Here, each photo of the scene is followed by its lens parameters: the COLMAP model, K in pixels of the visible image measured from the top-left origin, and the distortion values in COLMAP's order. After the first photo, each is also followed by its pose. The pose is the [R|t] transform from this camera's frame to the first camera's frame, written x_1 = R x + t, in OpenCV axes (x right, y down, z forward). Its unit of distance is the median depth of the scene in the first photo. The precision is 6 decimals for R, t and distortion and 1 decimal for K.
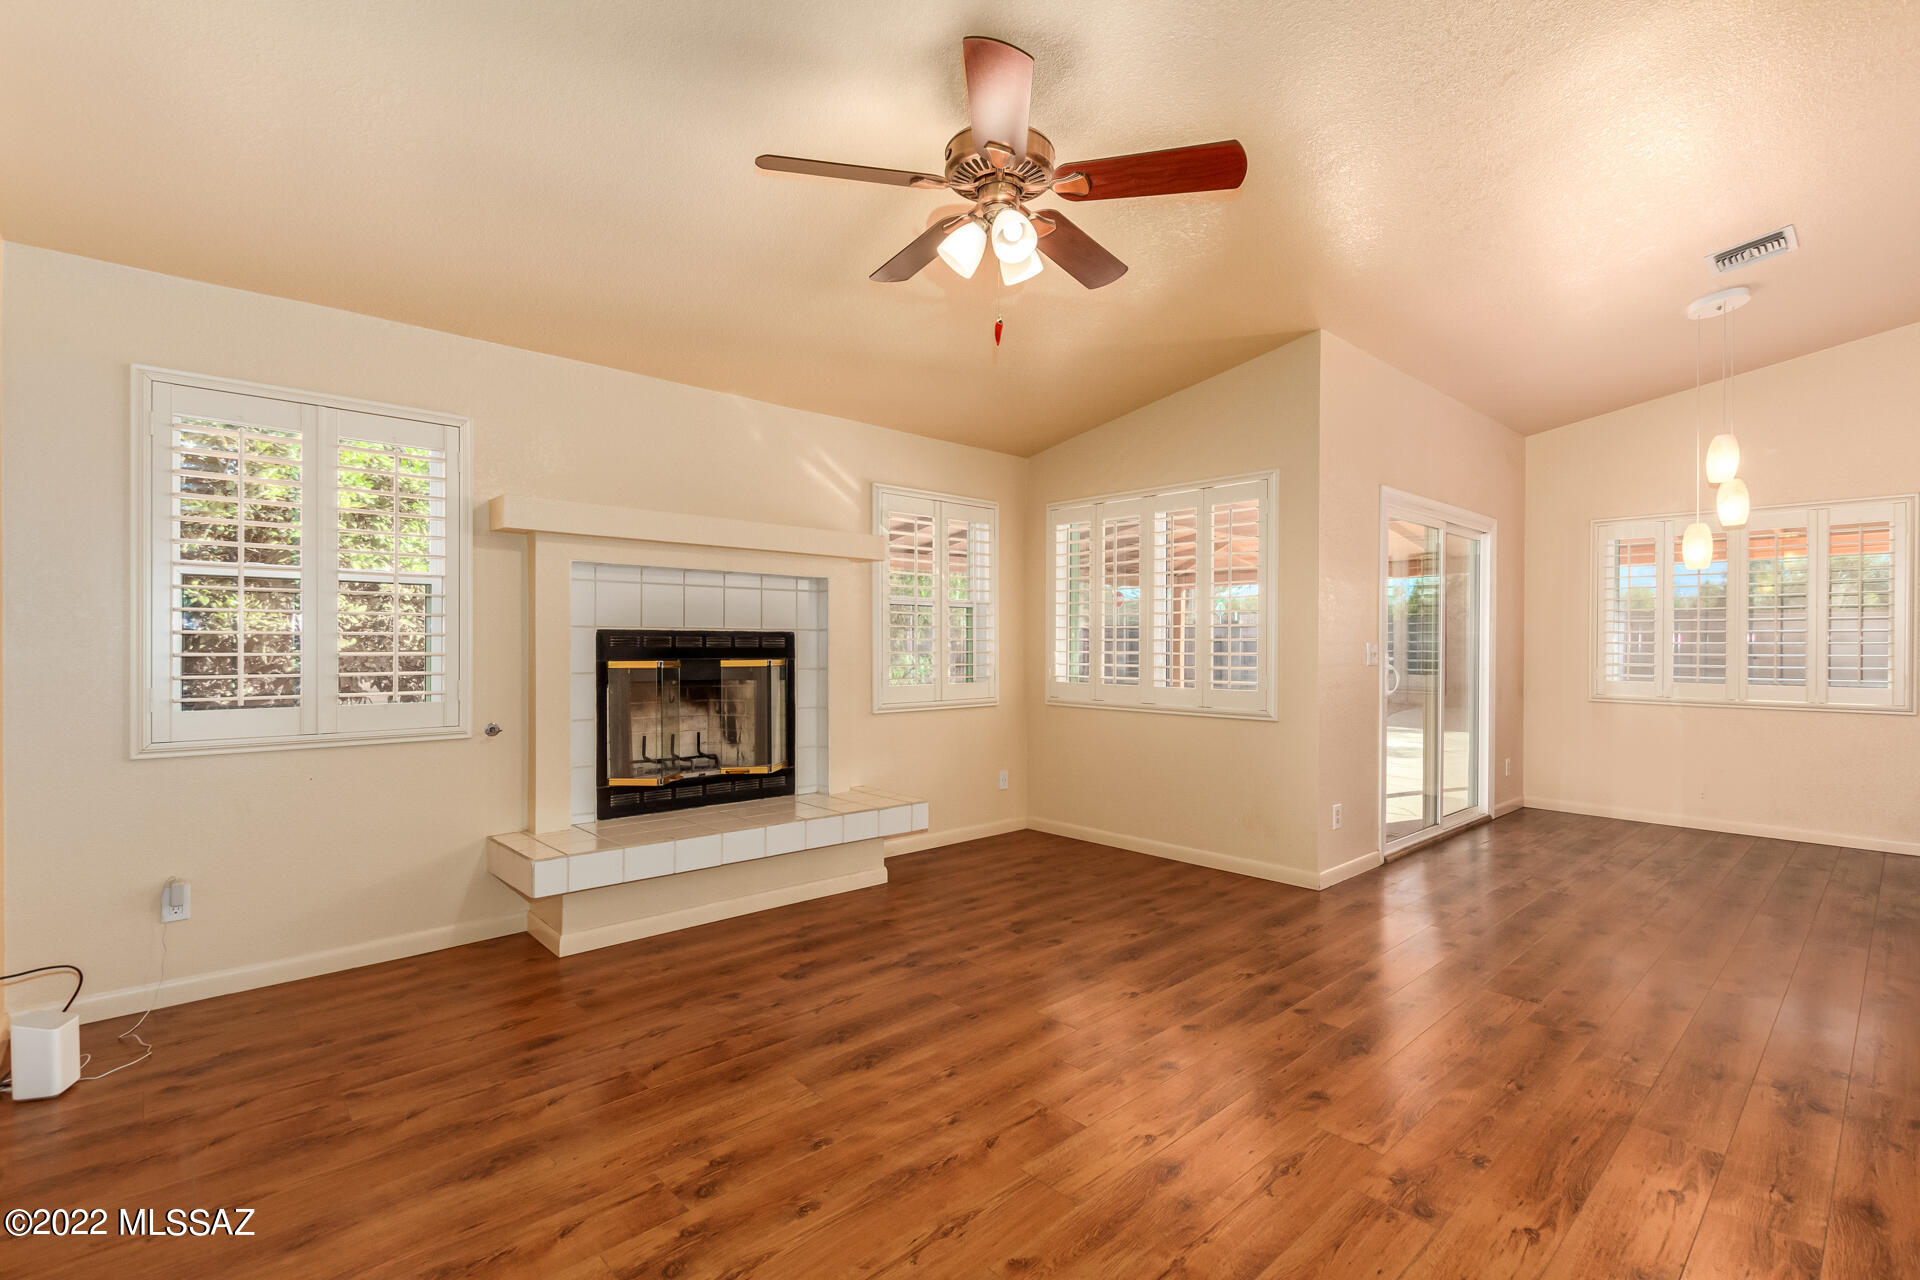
lens RADIAL K [[879.0, 0, 969.0], [0, 879.0, 644.9], [0, 0, 1]] dist [0.001220, -0.001409]
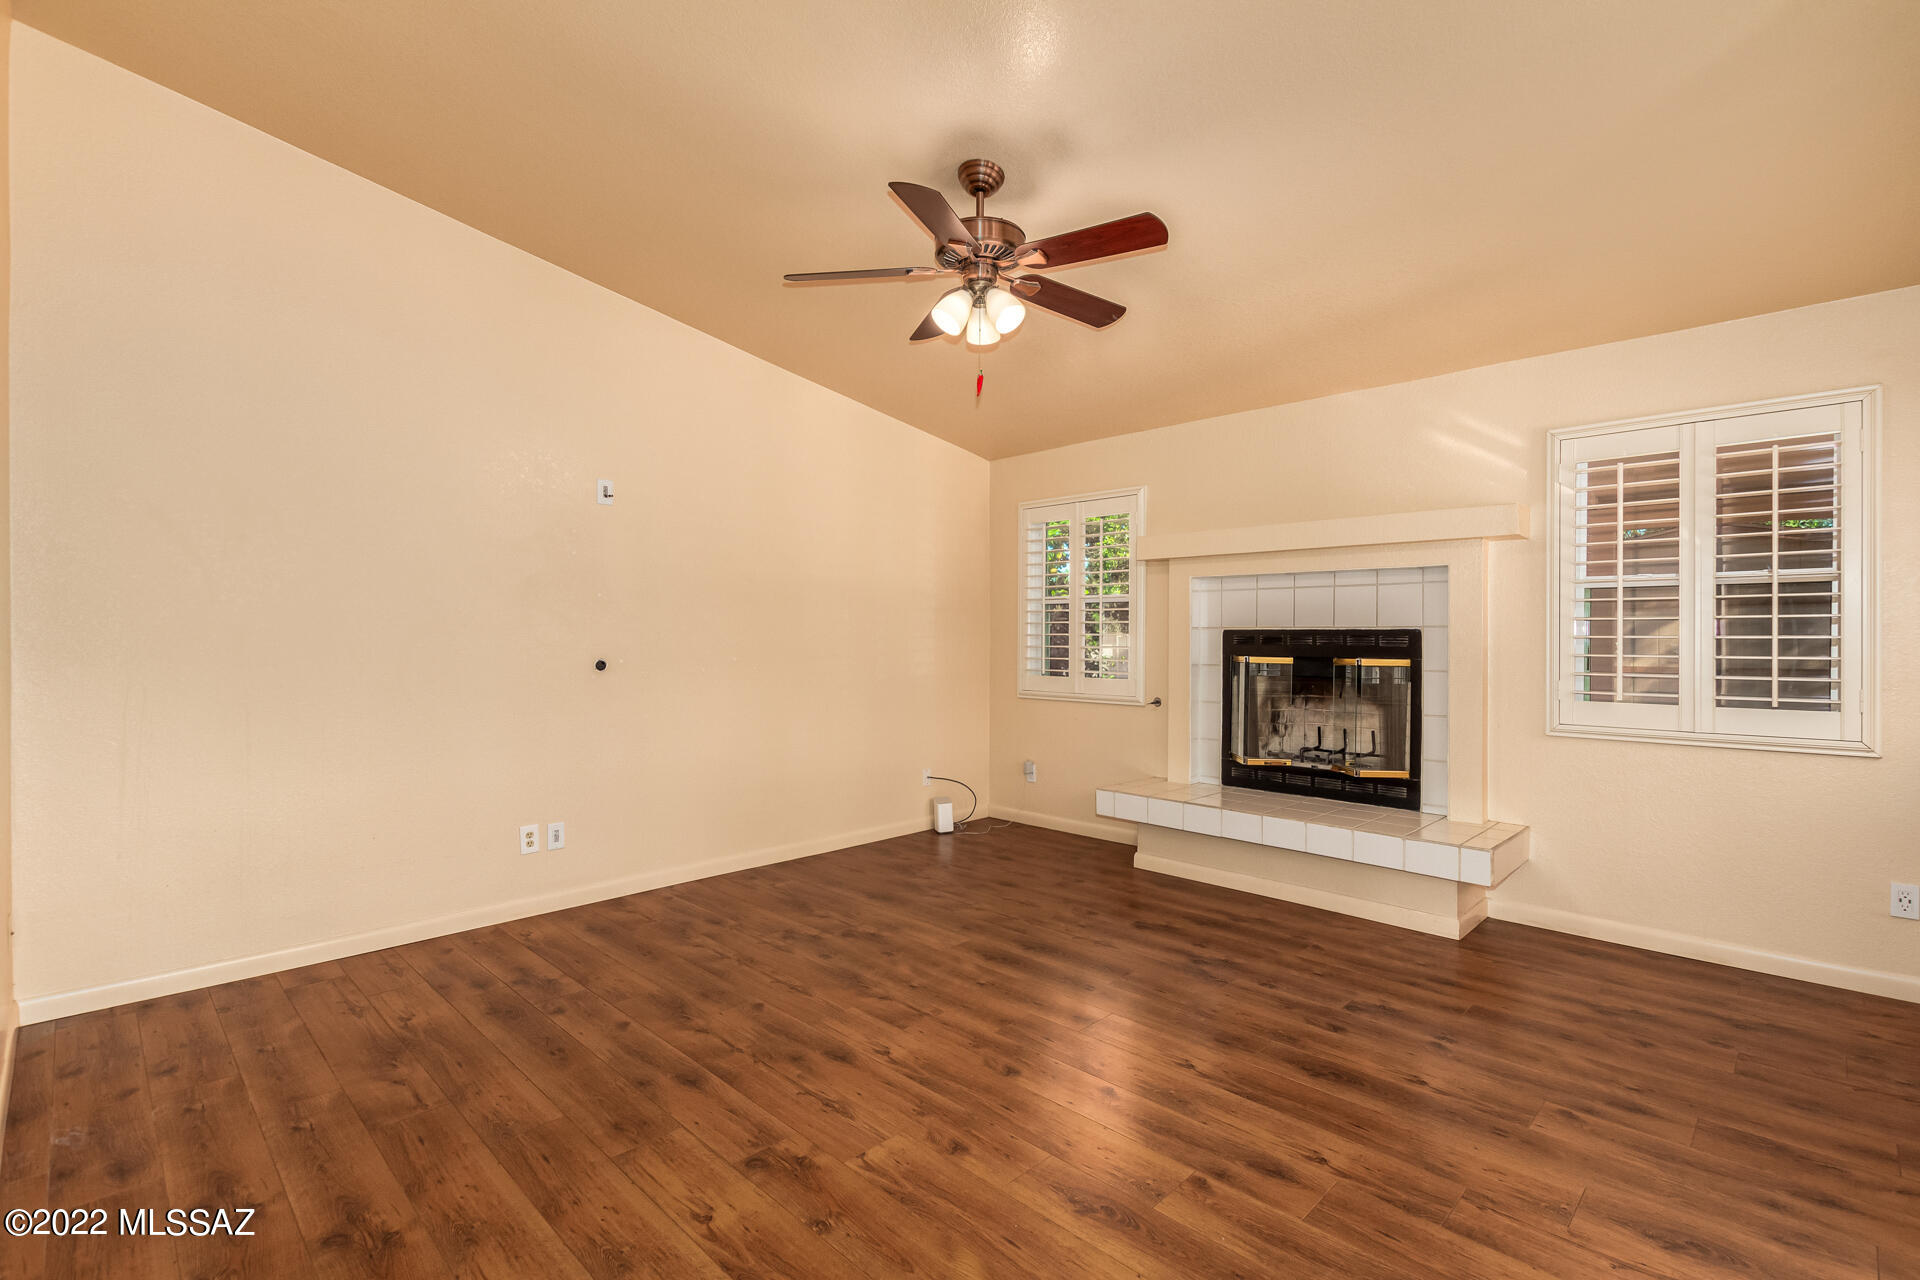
lens RADIAL K [[862.7, 0, 960.0], [0, 862.7, 640.0], [0, 0, 1]] dist [0.000625, -0.000524]
pose [[0.042708, 0.001620, -0.999086, 0.825052], [-0.005167, 0.999986, 0.001401, -0.003243], [0.999074, 0.005102, 0.042715, 0.623660]]
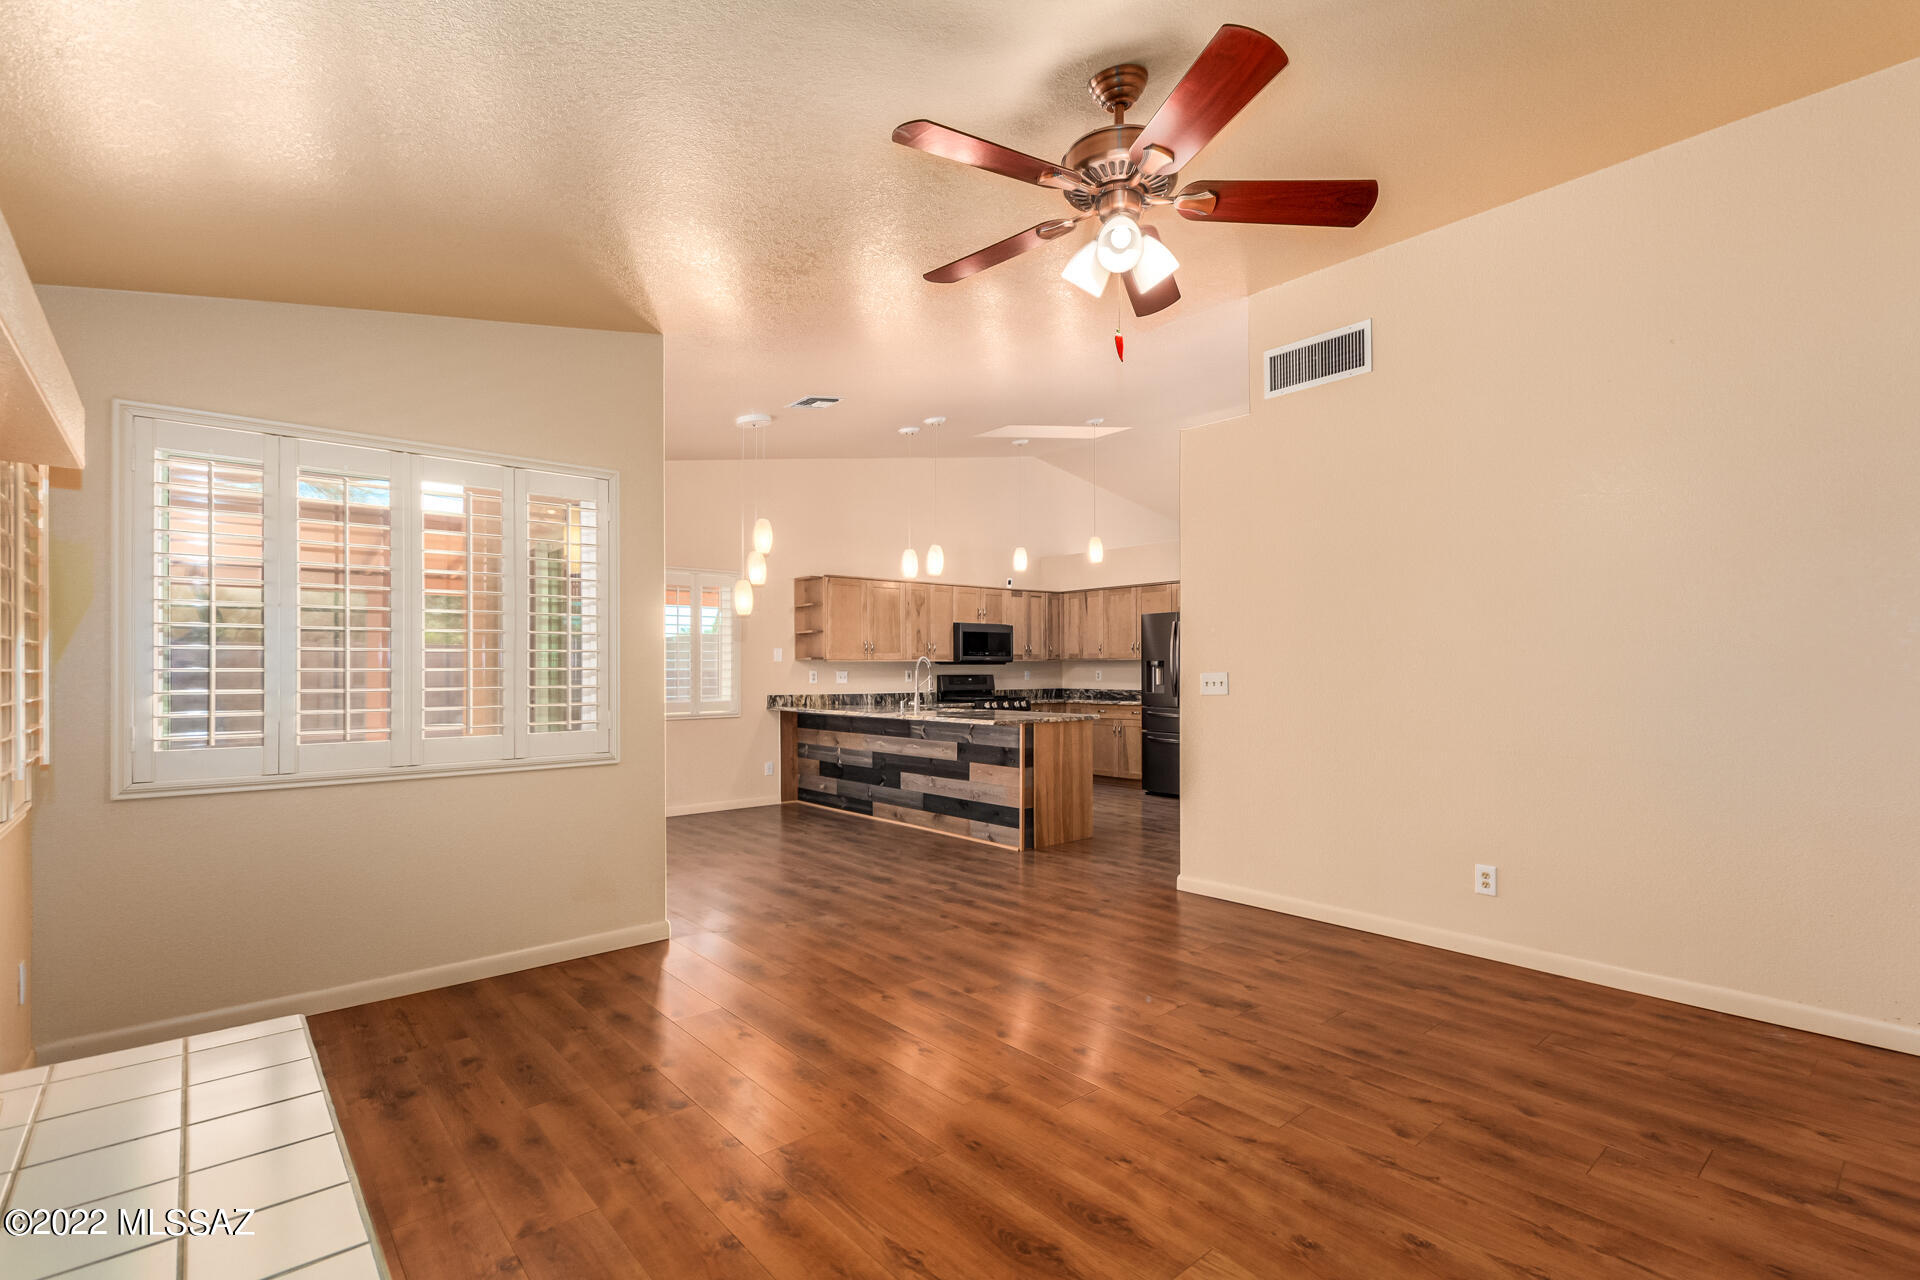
lens RADIAL K [[886.8, 0, 966.7], [0, 886.8, 665.2], [0, 0, 1]] dist [0.003541, -0.006001]
pose [[0.022160, 0.000620, 0.999754, -0.626278], [0.008166, 0.999966, -0.000801, -0.007858], [-0.999721, 0.008182, 0.022154, 0.774155]]
